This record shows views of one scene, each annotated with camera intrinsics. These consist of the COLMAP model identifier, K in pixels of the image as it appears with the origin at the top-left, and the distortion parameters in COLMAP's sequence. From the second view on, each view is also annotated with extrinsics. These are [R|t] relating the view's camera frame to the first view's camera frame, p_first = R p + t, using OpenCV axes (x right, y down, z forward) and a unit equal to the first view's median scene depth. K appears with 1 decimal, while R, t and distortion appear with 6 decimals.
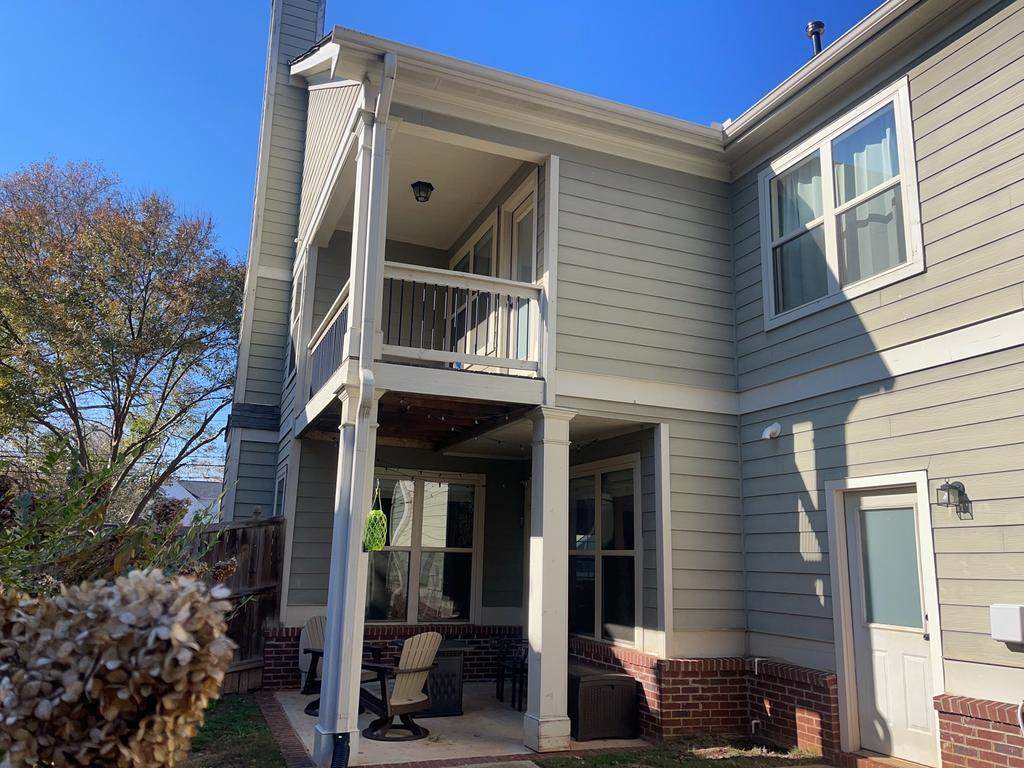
lens RADIAL K [[776.7, 0, 510.7], [0, 776.7, 391.2], [0, 0, 1]] dist [0.040478, -0.044859]
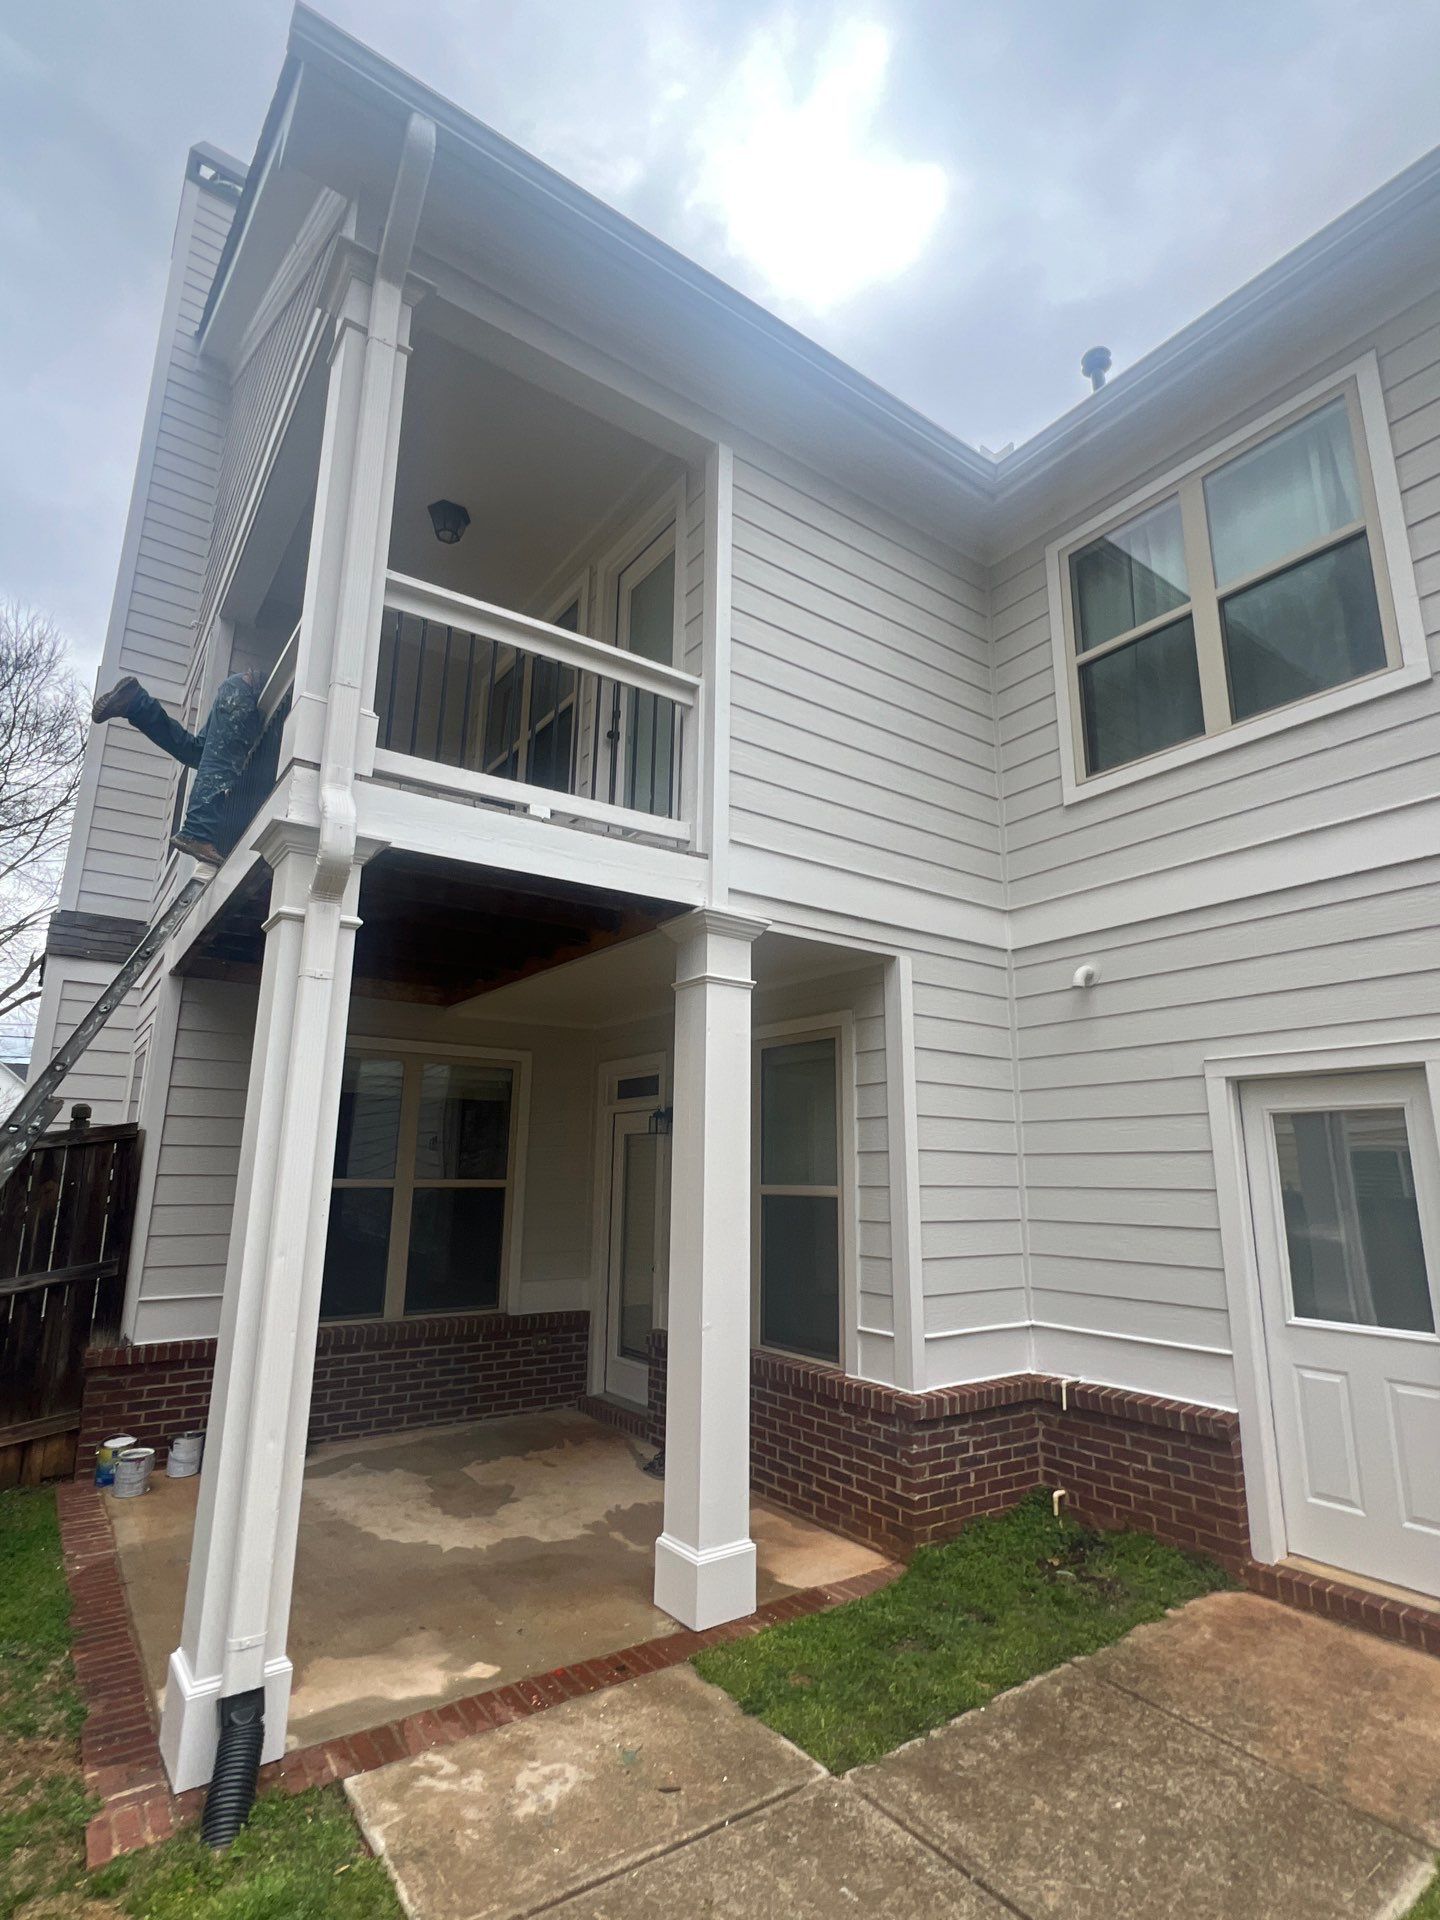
lens RADIAL K [[952.4, 0, 728.9], [0, 952.4, 955.3], [0, 0, 1]] dist [-0.004374, -0.001934]
pose [[0.971292, 0.037283, 0.234950, -0.085189], [-0.035602, 0.999301, -0.011394, 0.055280], [-0.235211, 0.002702, 0.971941, 0.391267]]
